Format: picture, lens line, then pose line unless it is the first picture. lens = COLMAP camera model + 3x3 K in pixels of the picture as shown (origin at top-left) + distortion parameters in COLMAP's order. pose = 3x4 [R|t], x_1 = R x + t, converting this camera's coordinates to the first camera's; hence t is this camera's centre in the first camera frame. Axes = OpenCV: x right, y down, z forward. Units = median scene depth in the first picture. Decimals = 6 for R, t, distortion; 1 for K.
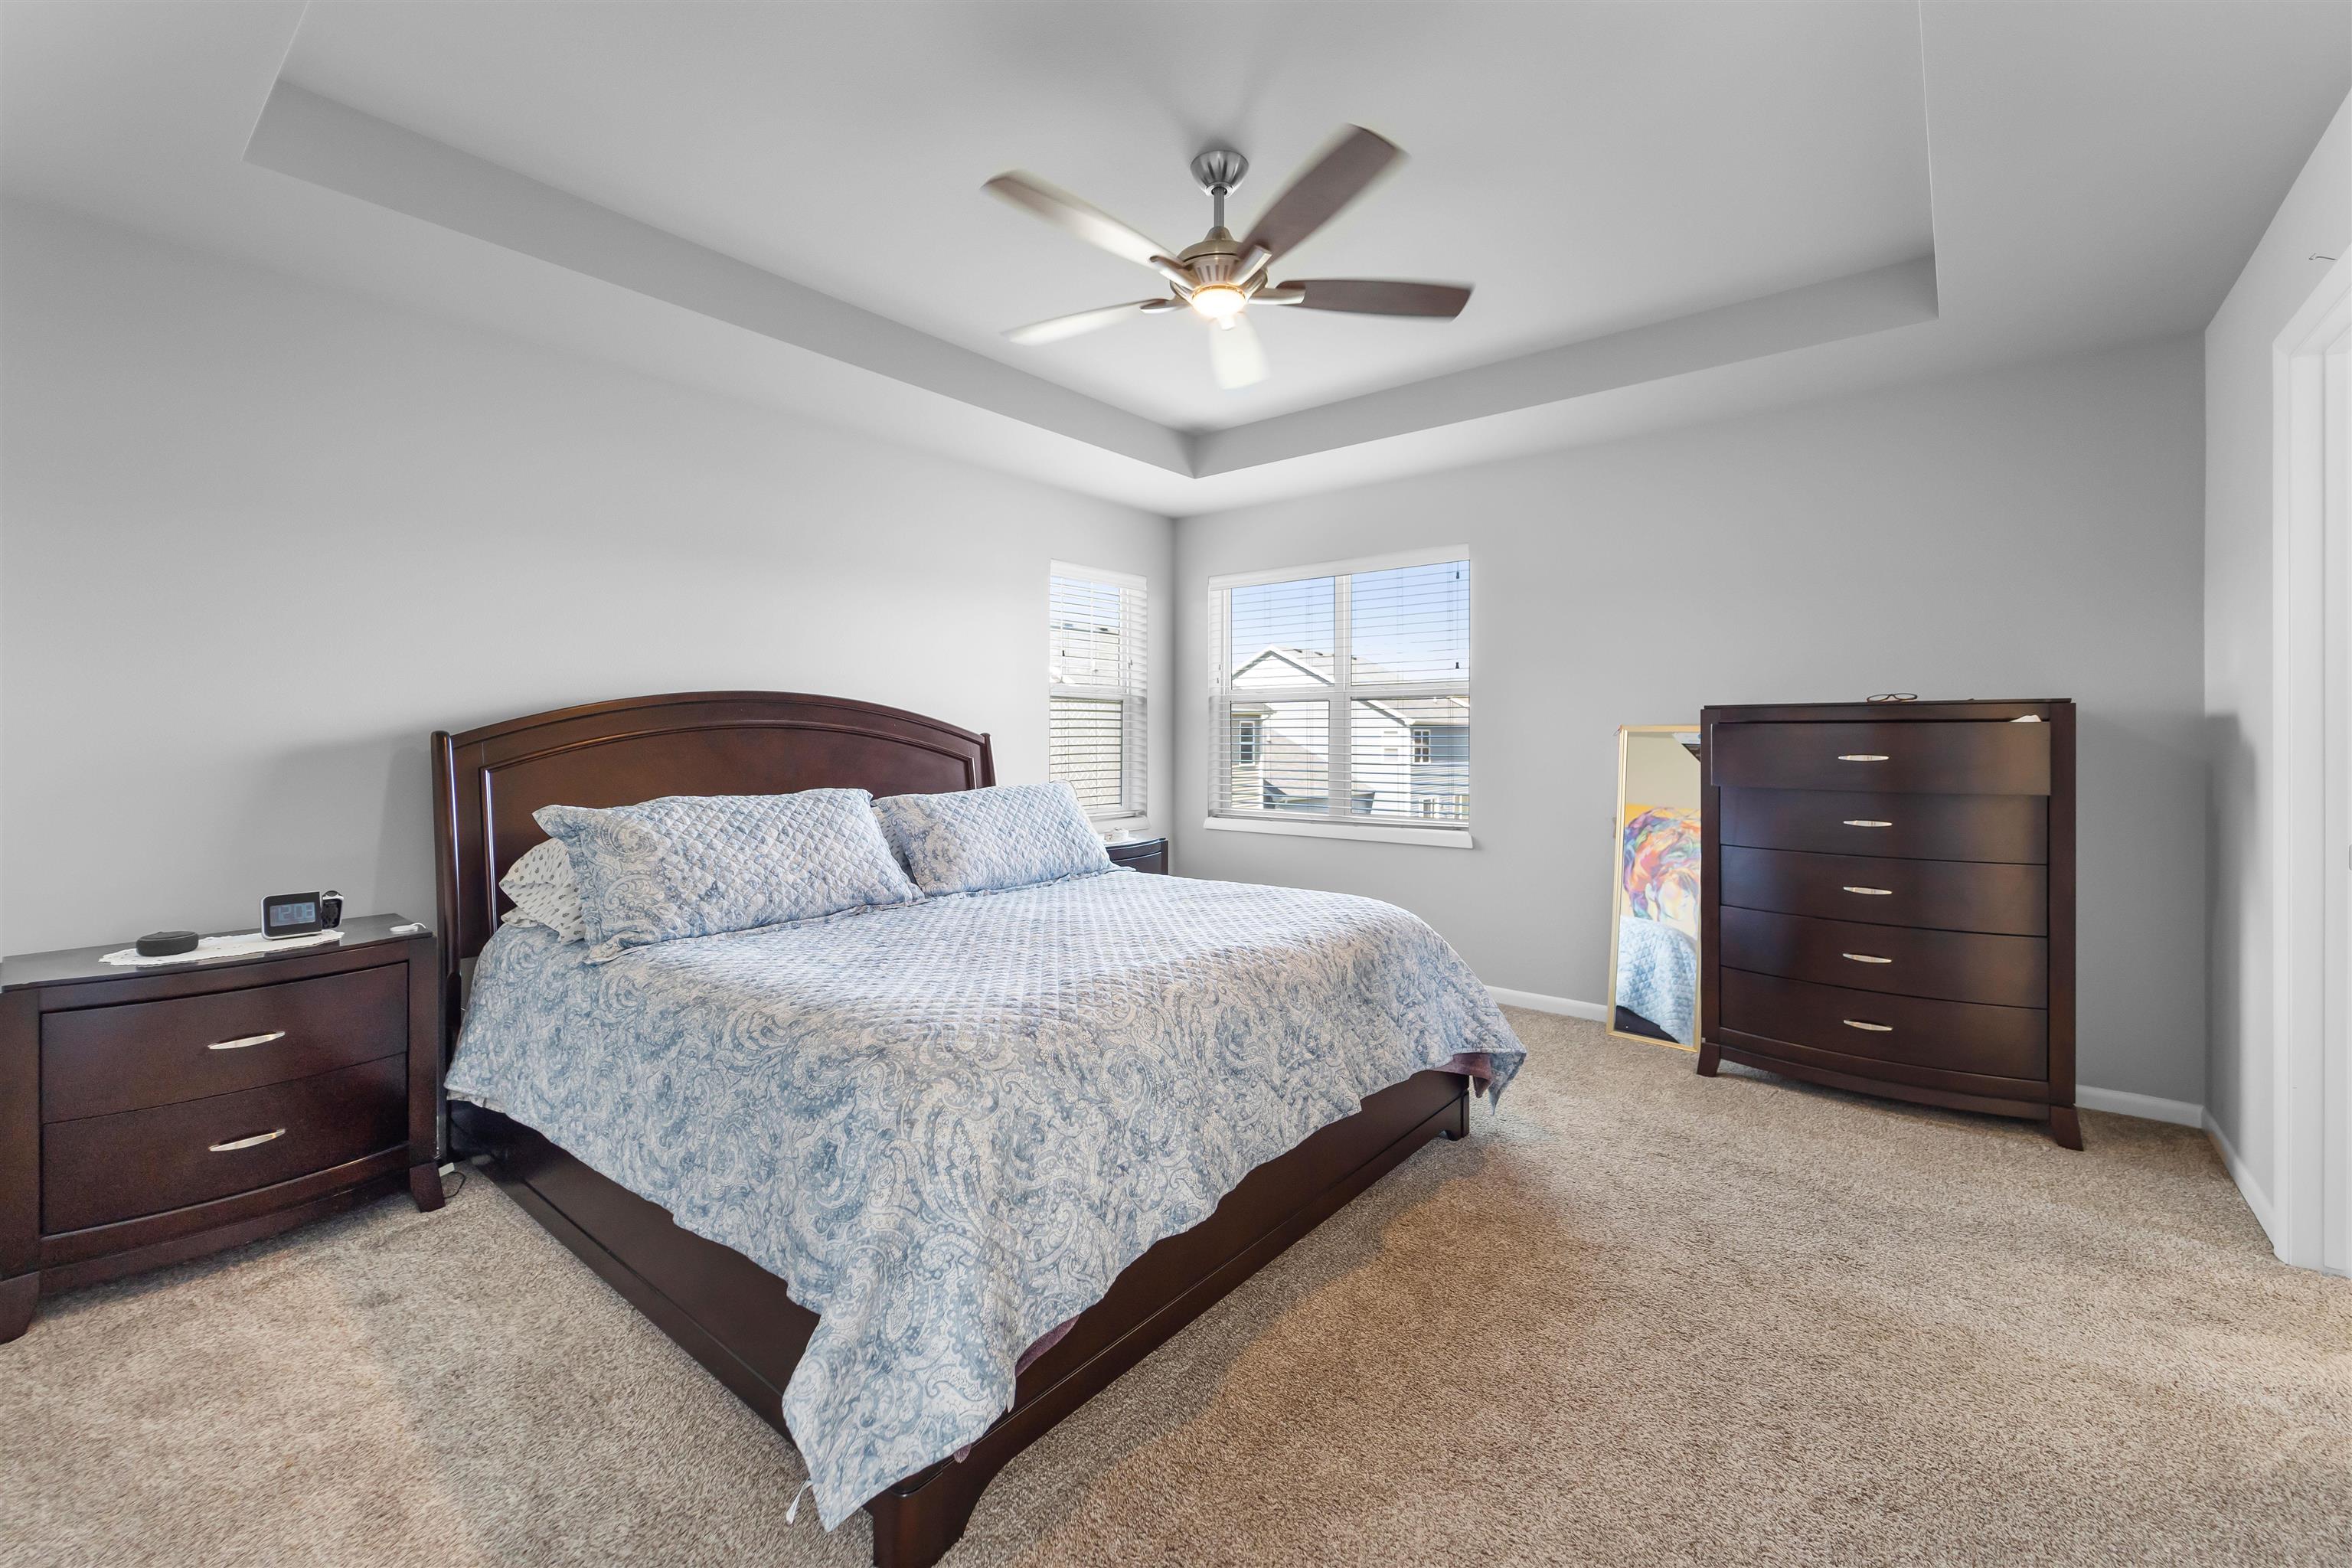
lens RADIAL K [[965.9, 0, 1176.4], [0, 965.9, 741.3], [0, 0, 1]] dist [0.000832, 0.000161]
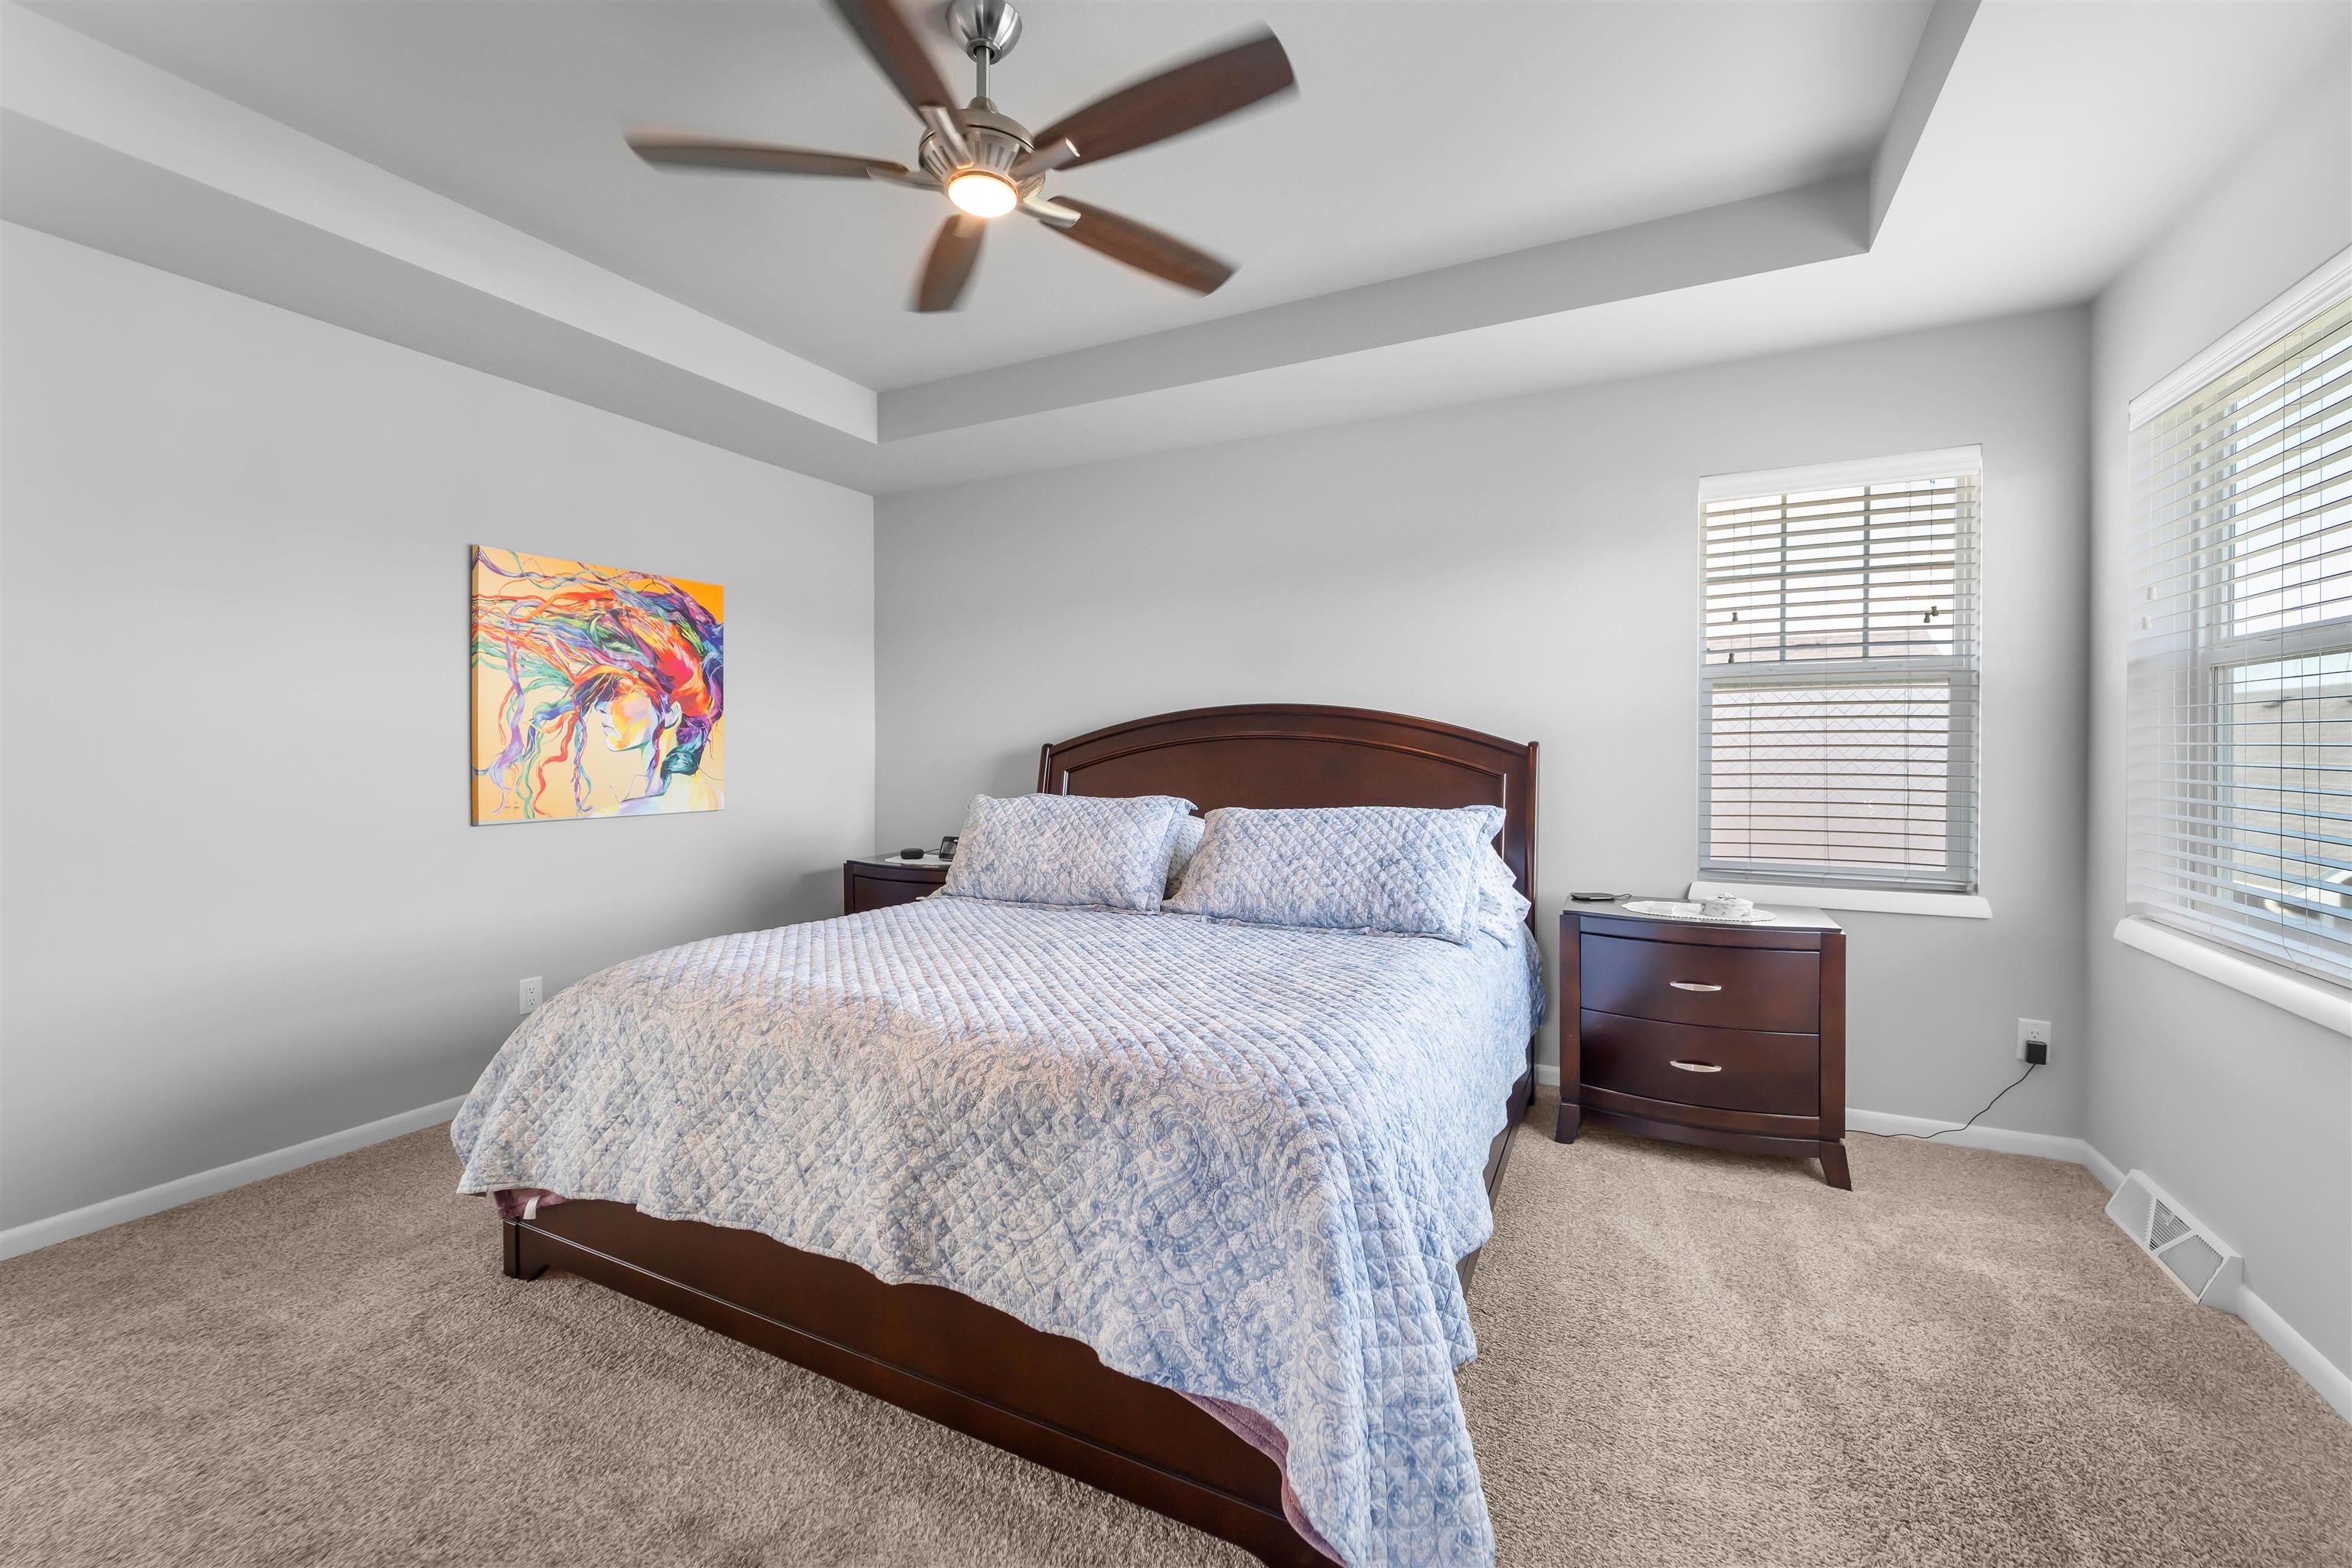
lens RADIAL K [[937.9, 0, 1175.9], [0, 937.9, 755.3], [0, 0, 1]] dist [-0.001737, 0.000010]
pose [[0.216067, 0.009614, -0.976331, 0.741595], [0.000303, 0.999951, 0.009914, -0.008662], [0.976378, -0.002437, 0.216054, 0.870998]]
